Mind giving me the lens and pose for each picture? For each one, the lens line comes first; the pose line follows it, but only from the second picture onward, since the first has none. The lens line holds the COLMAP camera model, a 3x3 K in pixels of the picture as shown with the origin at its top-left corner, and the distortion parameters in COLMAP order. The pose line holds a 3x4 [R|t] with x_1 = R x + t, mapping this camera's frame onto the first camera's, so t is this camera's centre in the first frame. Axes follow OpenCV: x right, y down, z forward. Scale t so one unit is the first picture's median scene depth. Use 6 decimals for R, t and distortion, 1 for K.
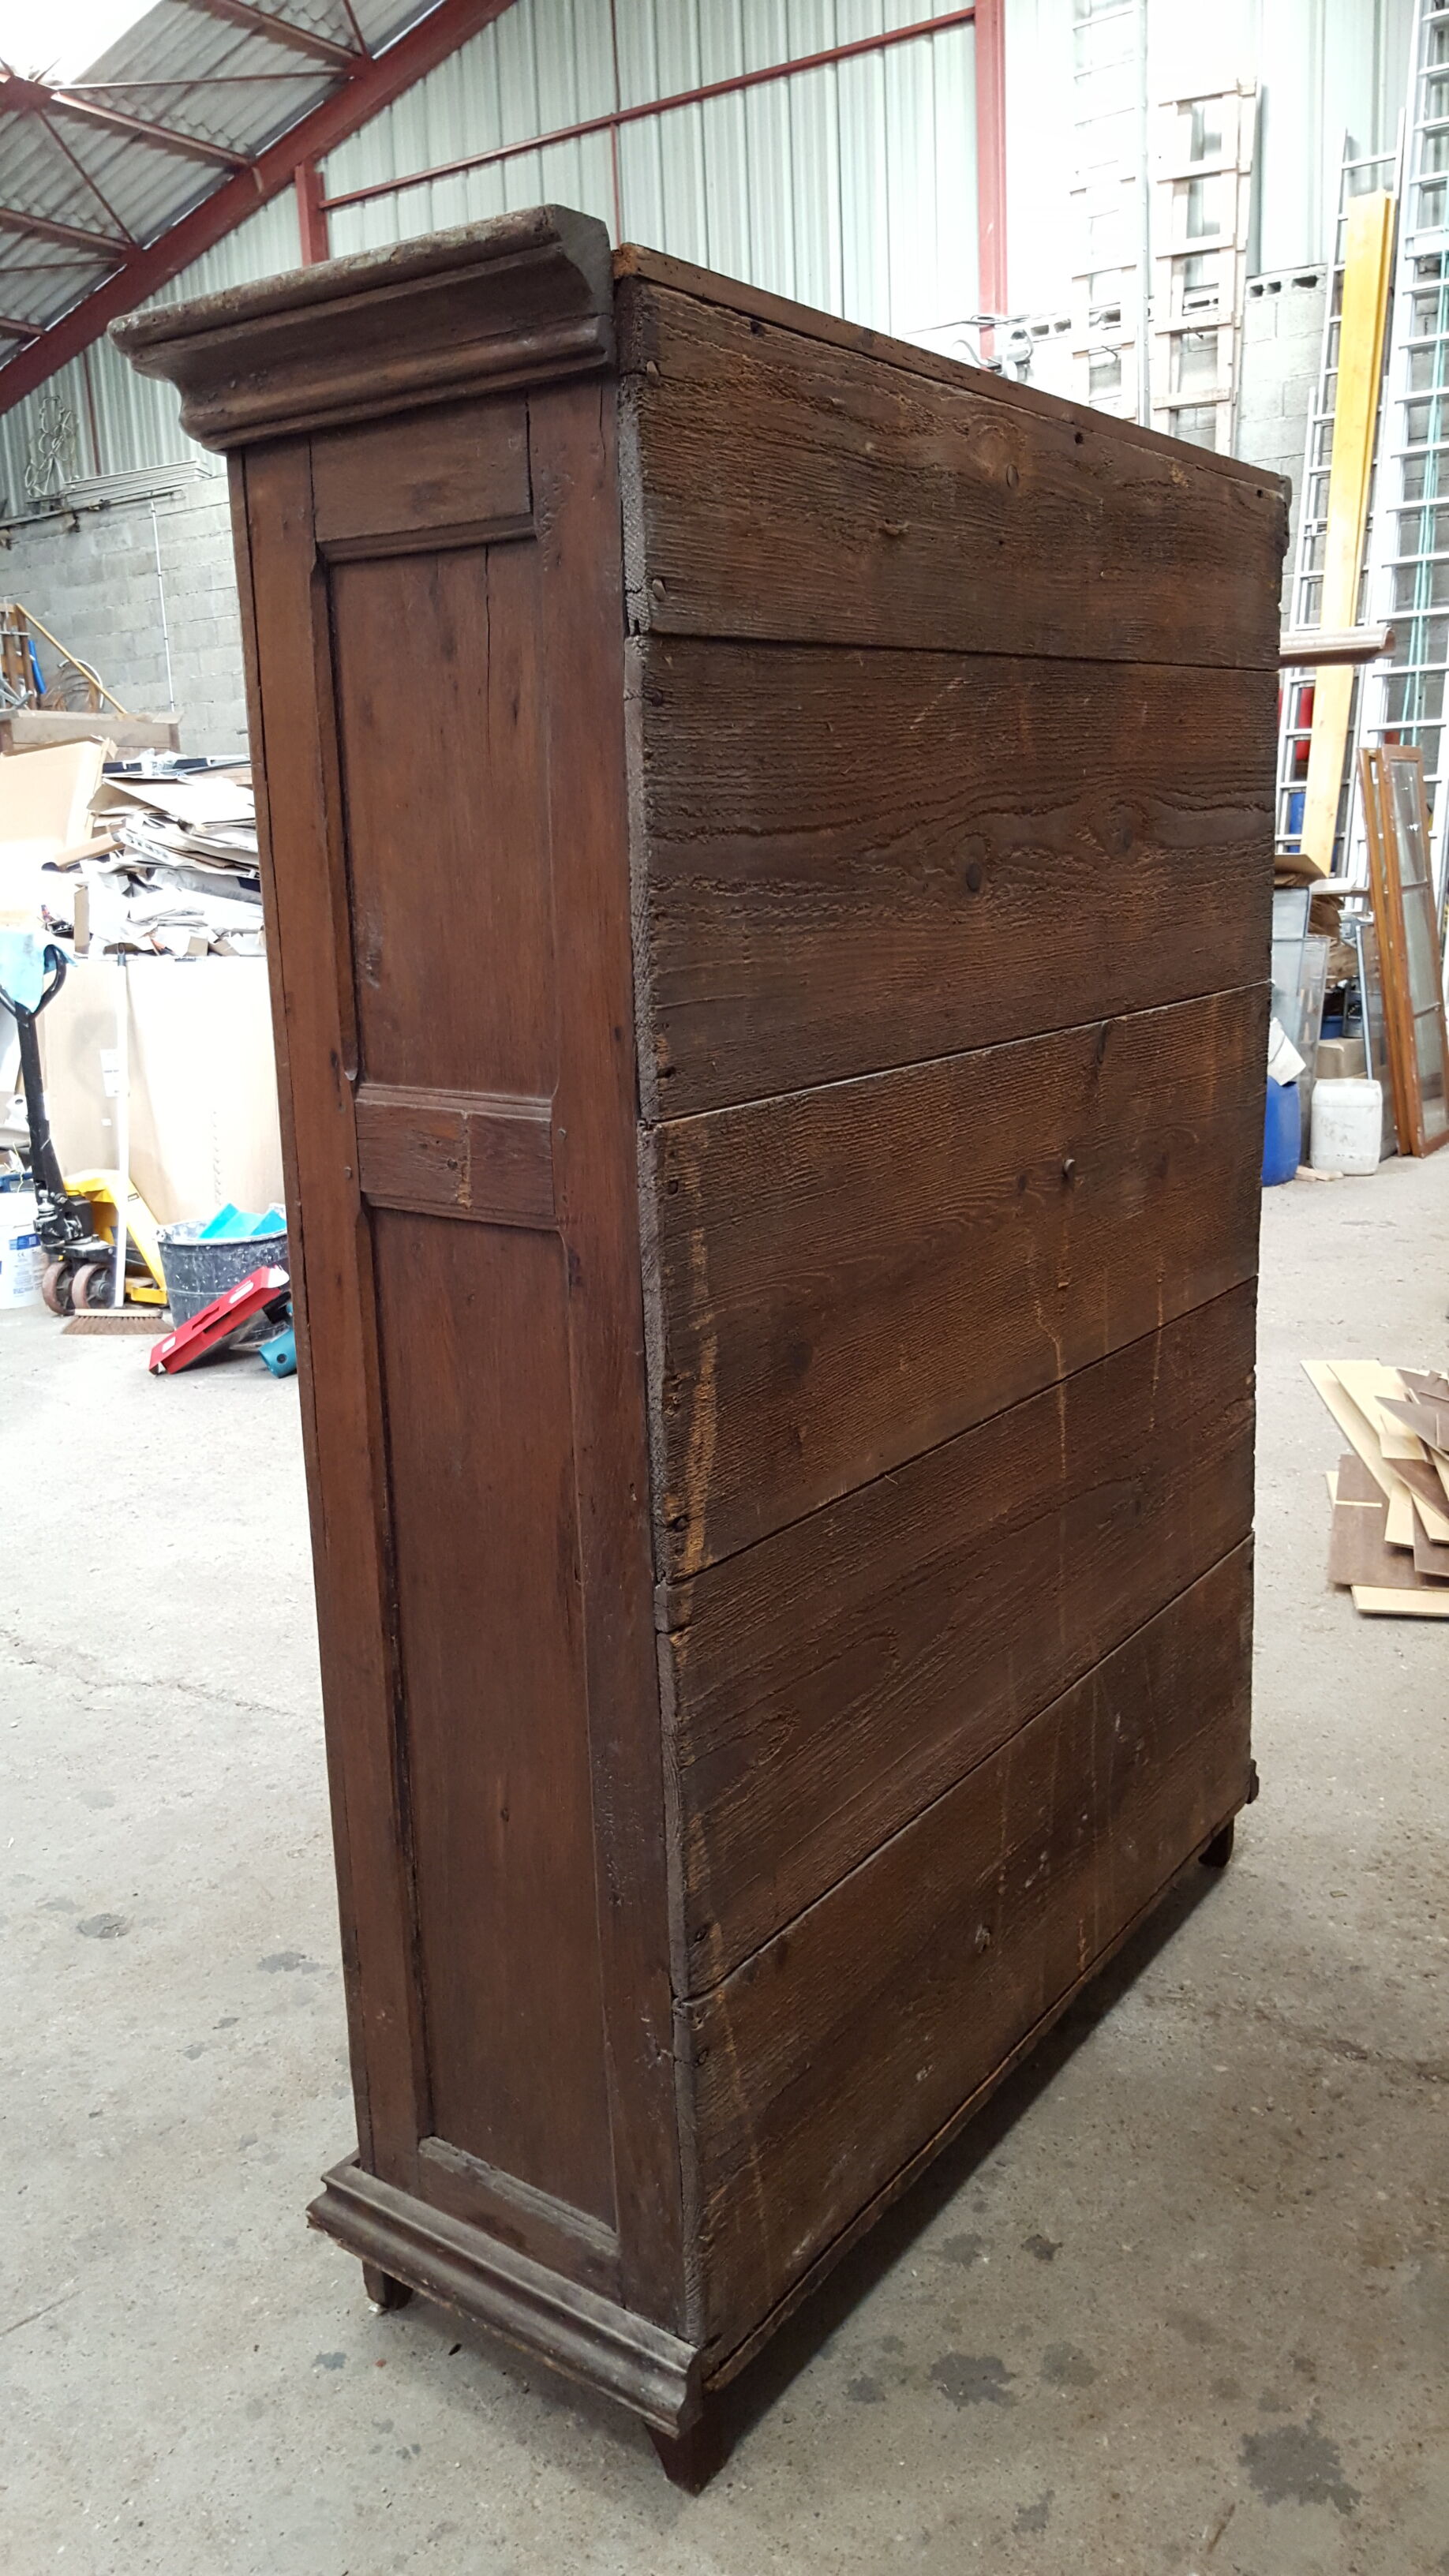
lens RADIAL K [[1918.0, 0, 734.0], [0, 1918.0, 1198.8], [0, 0, 1]] dist [-0.007527, -0.006431]
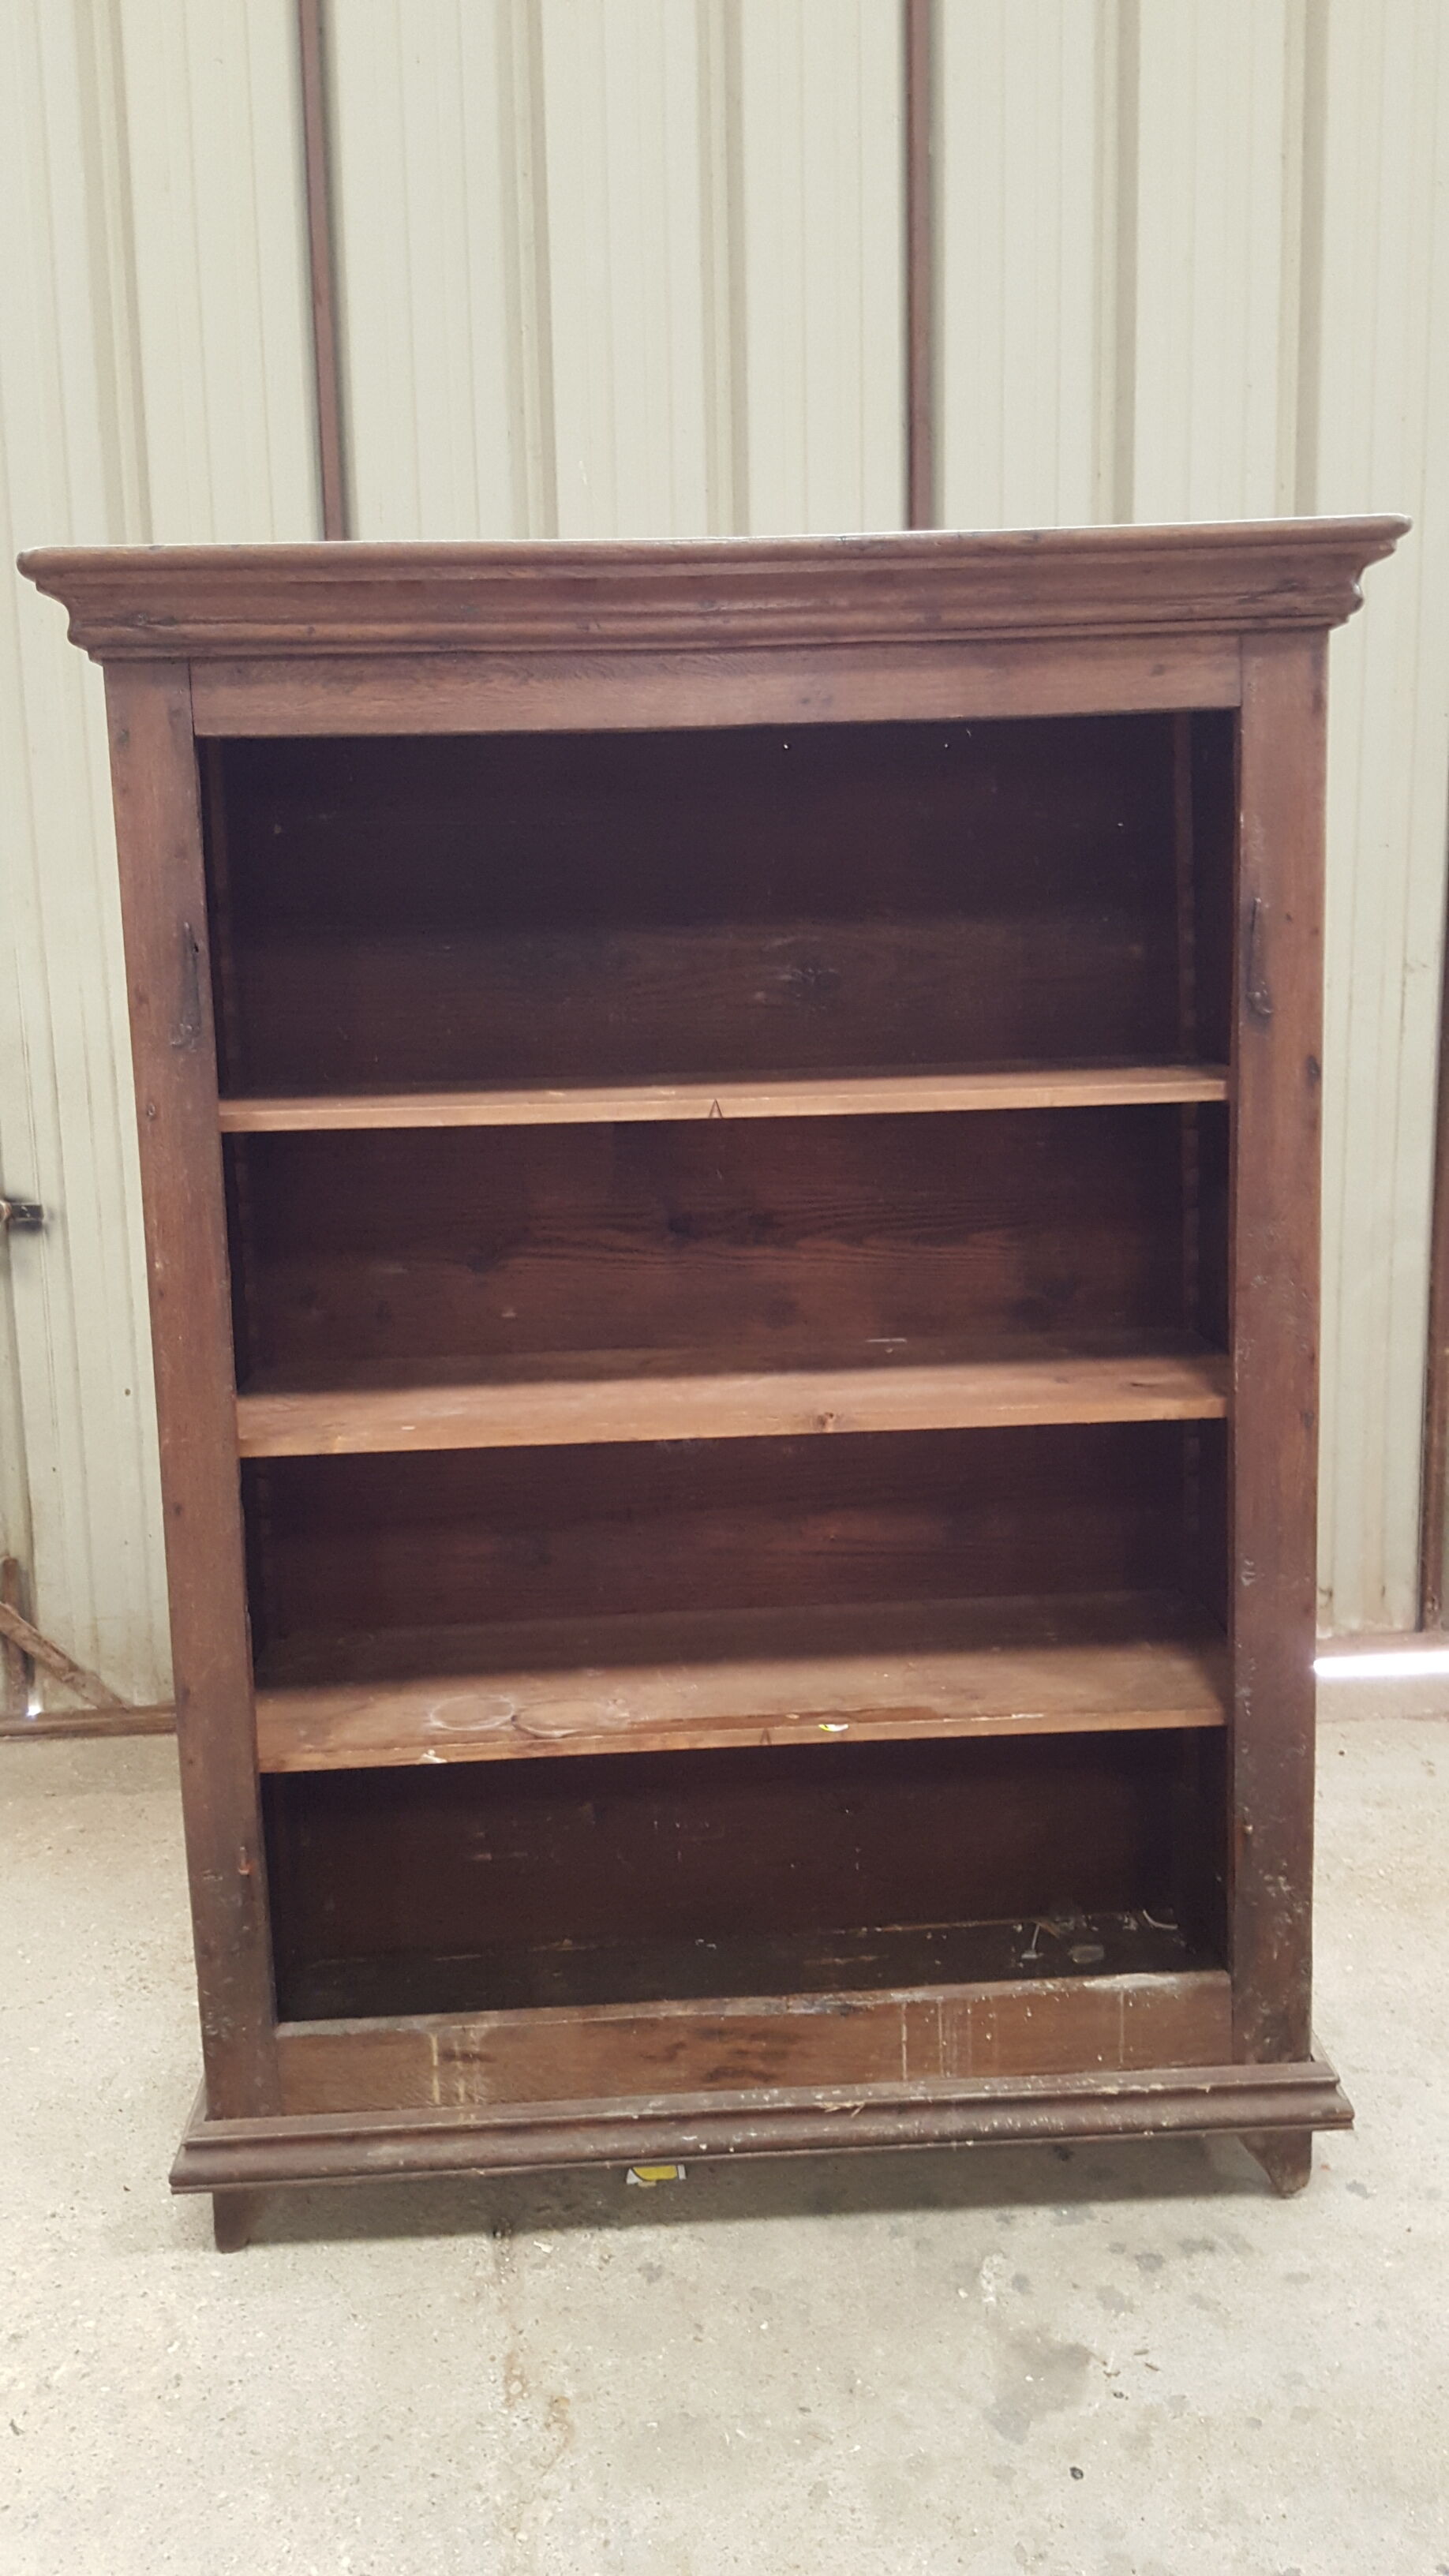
lens RADIAL K [[1991.6, 0, 729.5], [0, 1991.6, 1147.5], [0, 0, 1]] dist [-0.000820, -0.007144]
pose [[-0.617623, -0.038627, 0.785525, -1.071086], [0.193679, 0.960564, 0.199515, -0.393613], [-0.762254, 0.275365, -0.585785, 2.157593]]
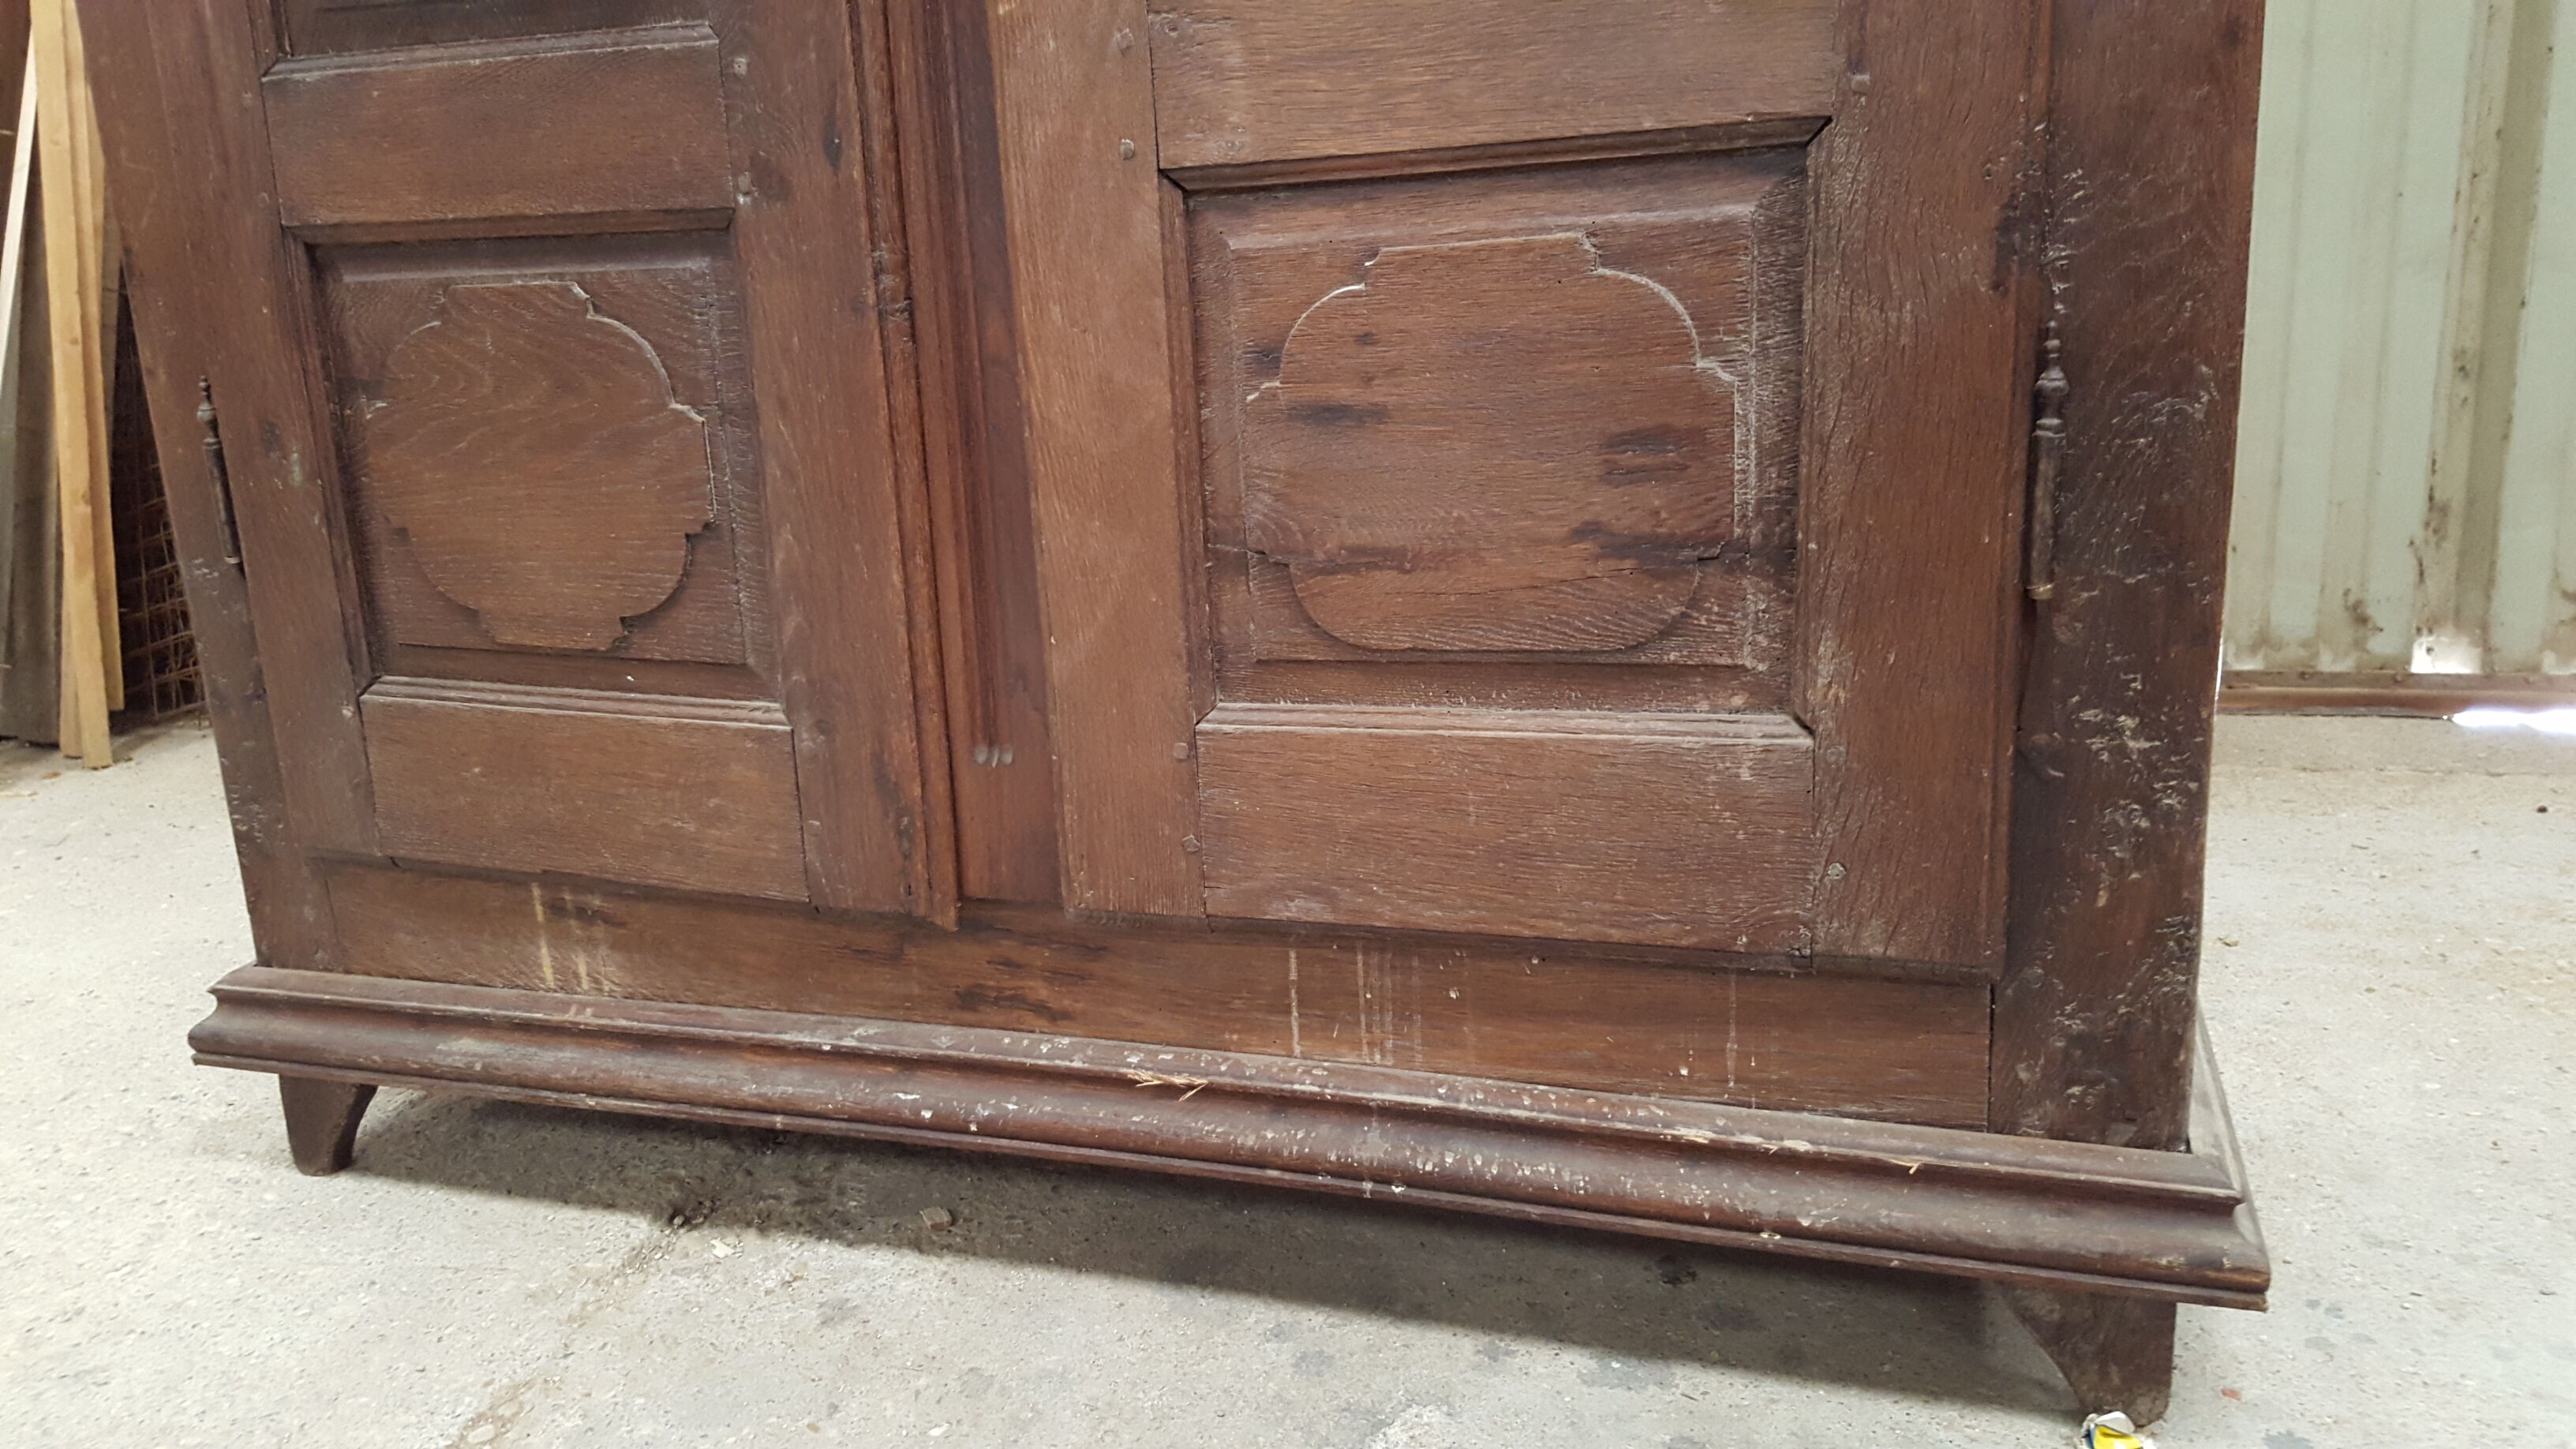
lens RADIAL K [[1969.2, 0, 1259.2], [0, 1969.2, 688.0], [0, 0, 1]] dist [0.162165, -0.362519]
pose [[-0.275494, -0.185179, 0.943298, -0.718632], [0.243747, 0.935747, 0.254884, 0.234173], [-0.929888, 0.300145, -0.212656, 1.543876]]
